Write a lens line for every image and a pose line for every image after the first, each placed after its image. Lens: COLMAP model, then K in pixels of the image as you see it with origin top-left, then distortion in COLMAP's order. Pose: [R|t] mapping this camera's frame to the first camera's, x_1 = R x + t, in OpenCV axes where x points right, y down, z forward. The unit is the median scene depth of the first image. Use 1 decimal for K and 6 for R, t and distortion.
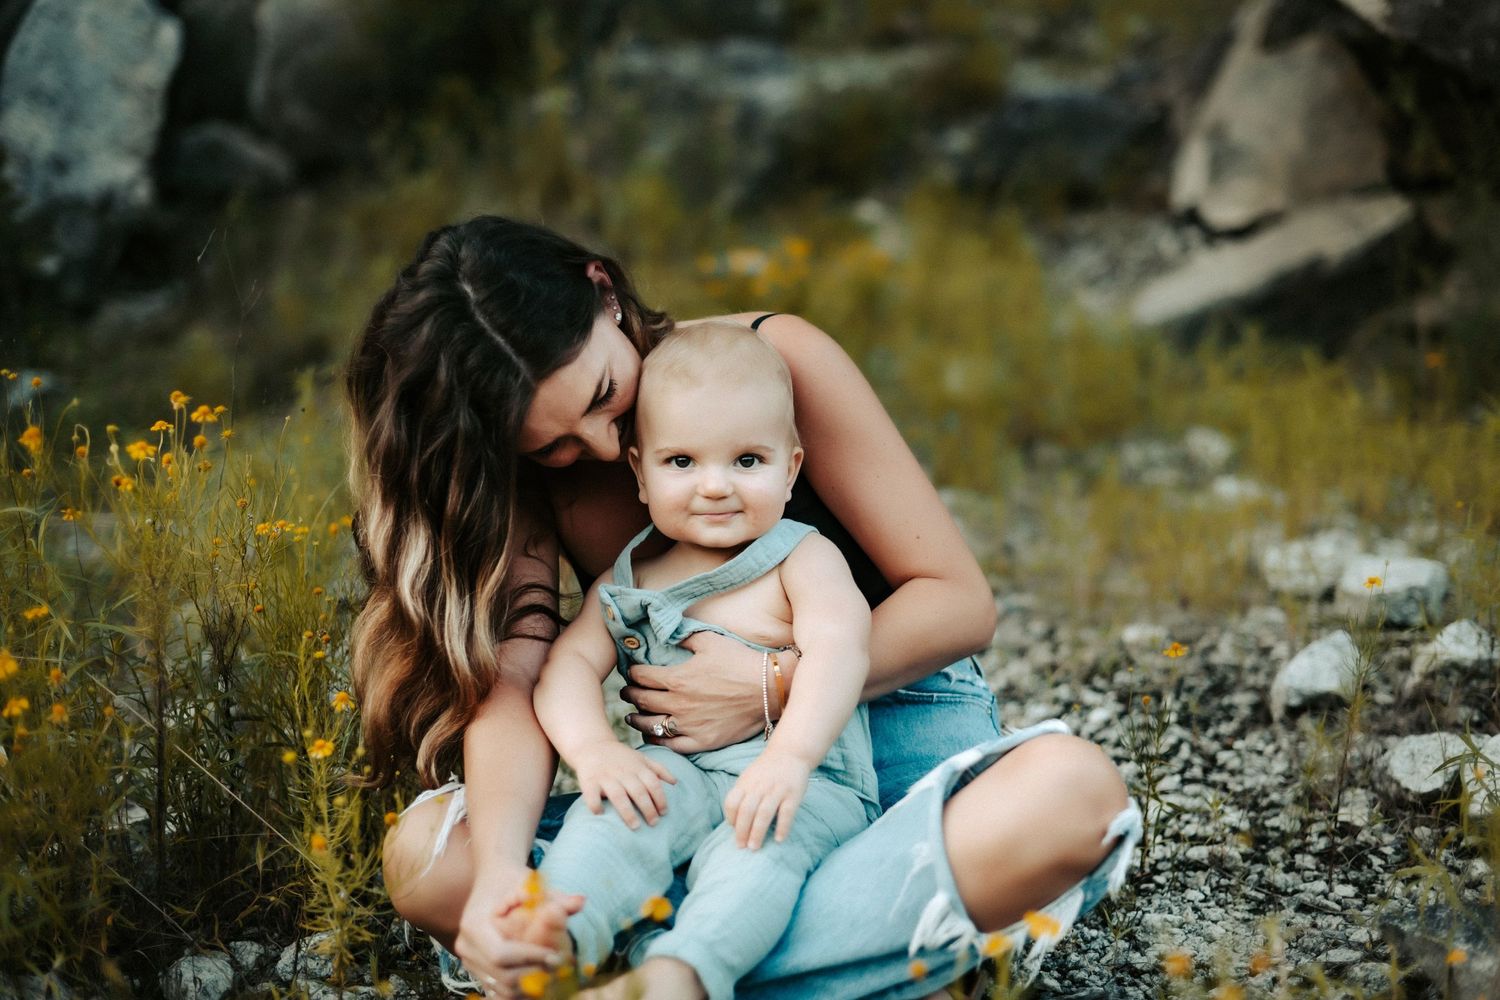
lens RADIAL K [[2196.5, 0, 754.2], [0, 2196.5, 489.5], [0, 0, 1]] dist [-0.032937, 0.000000]
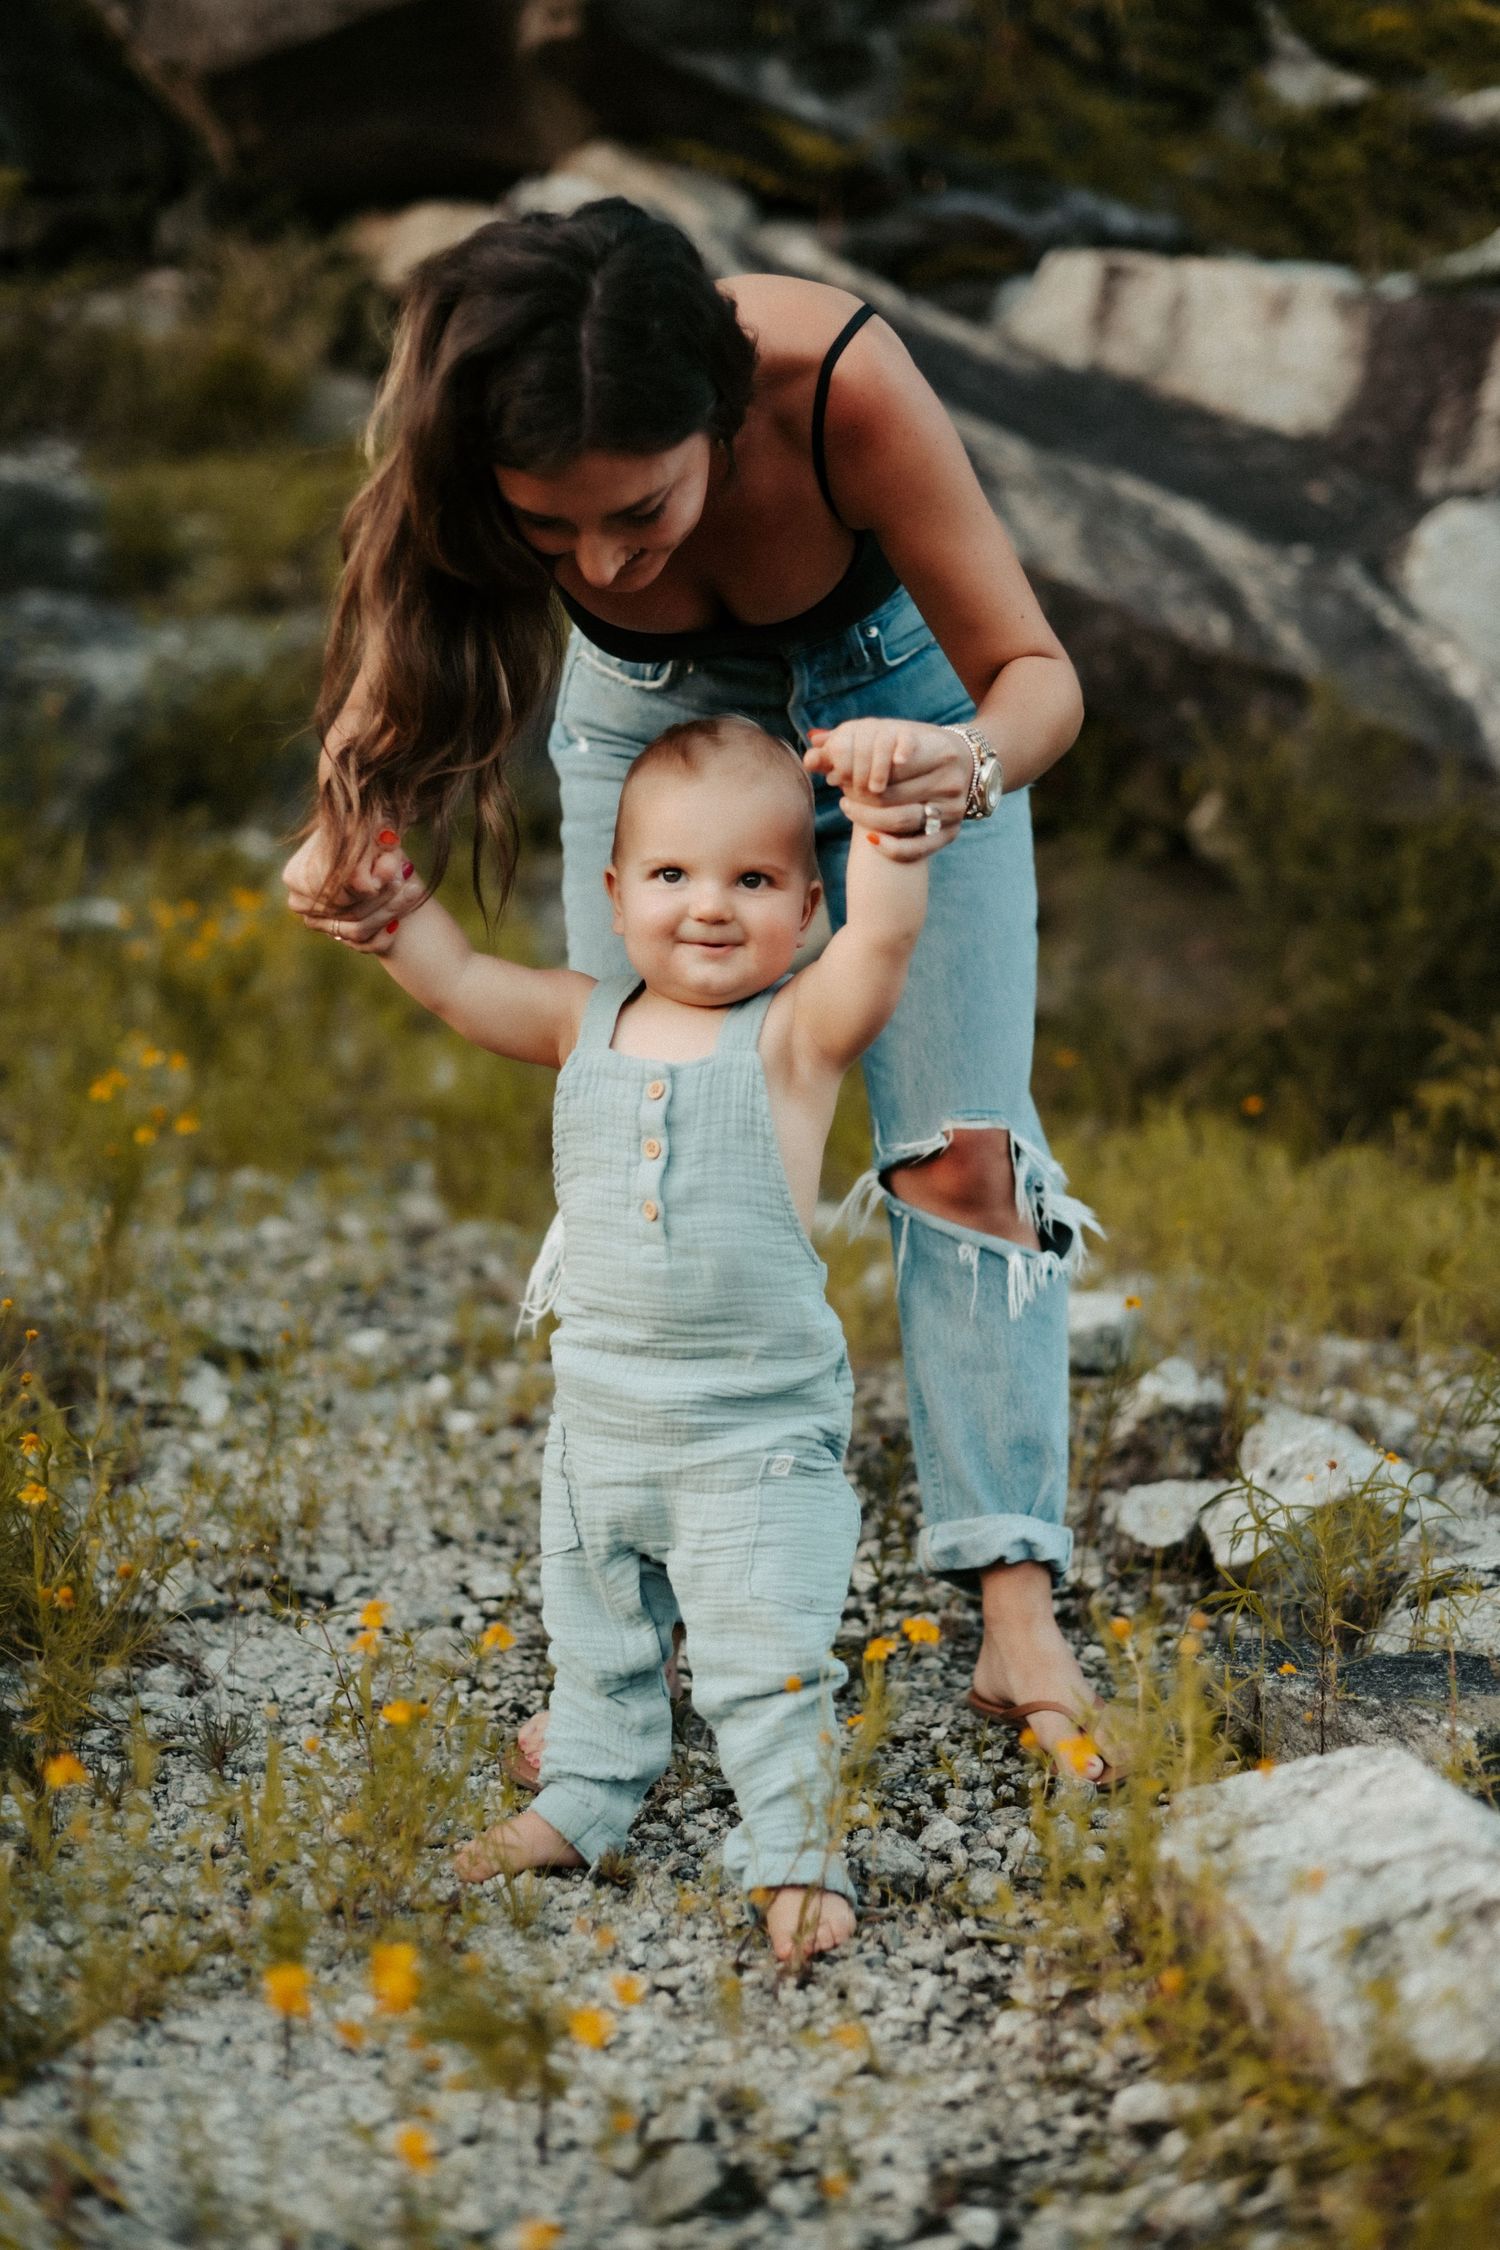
lens RADIAL K [[3294.7, 0, 773.4], [0, 3294.7, 1130.7], [0, 0, 1]] dist [-0.032937, 0.000000]
pose [[0.964694, 0.007302, 0.263272, -0.159281], [0.001862, 0.999401, -0.034544, 0.012786], [-0.263367, 0.033815, 0.964103, -0.200774]]
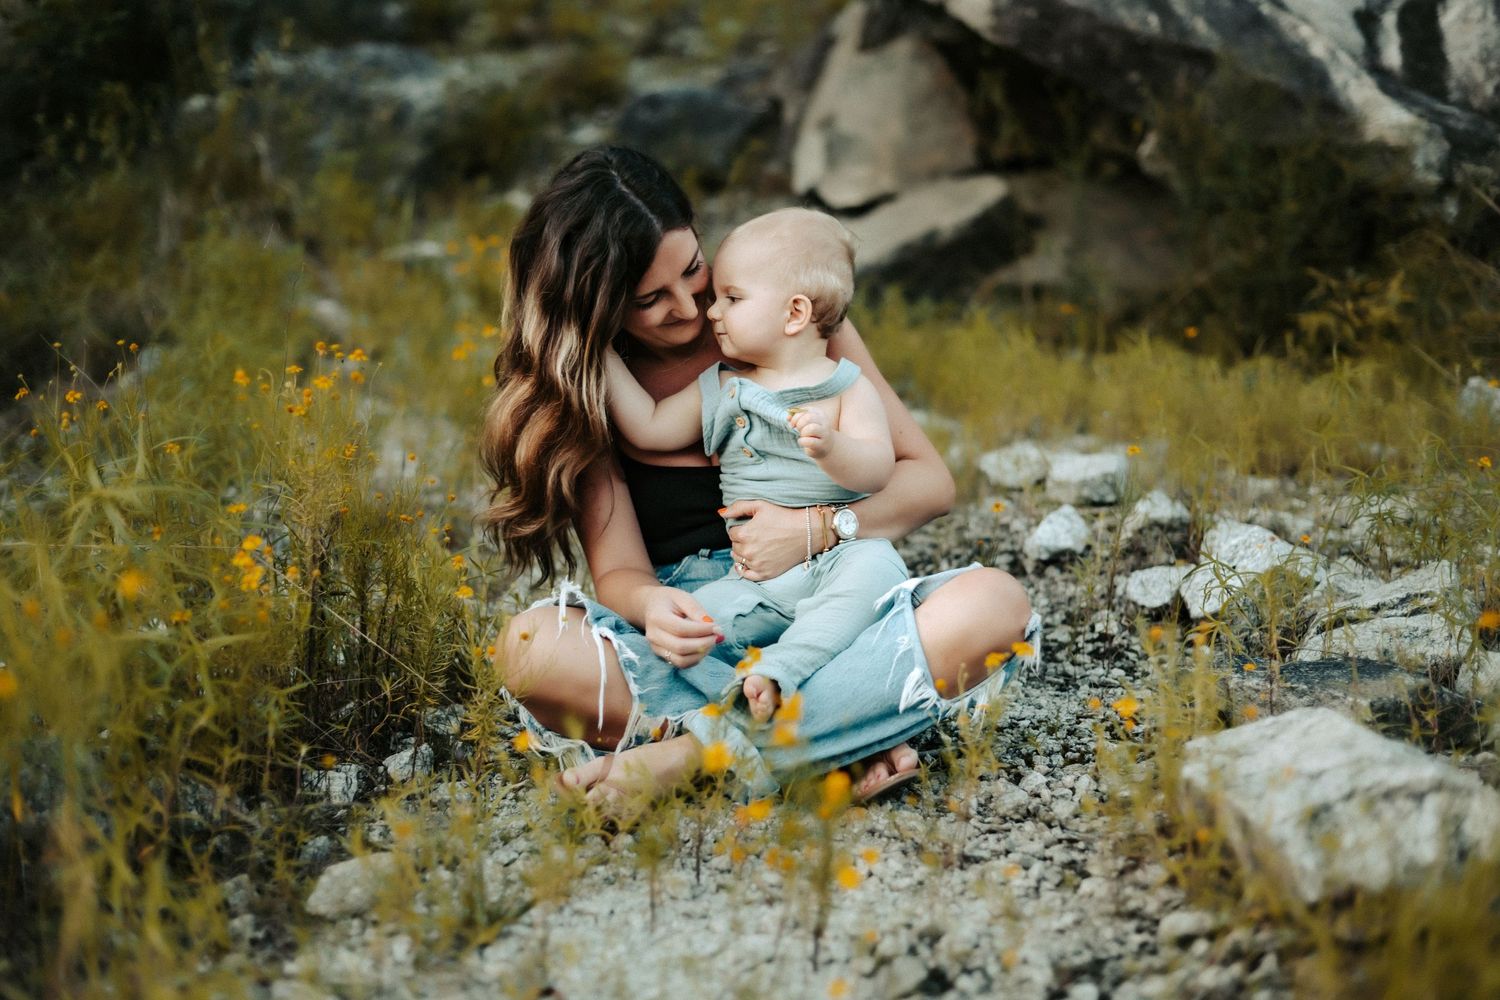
lens RADIAL K [[2196.5, 0, 746.3], [0, 2196.5, 510.0], [0, 0, 1]] dist [-0.032937, 0.000000]
pose [[0.974714, -0.050951, 0.217571, -0.201251], [0.047563, 0.998652, 0.020783, 0.028289], [-0.218337, -0.009910, 0.975823, -0.248229]]
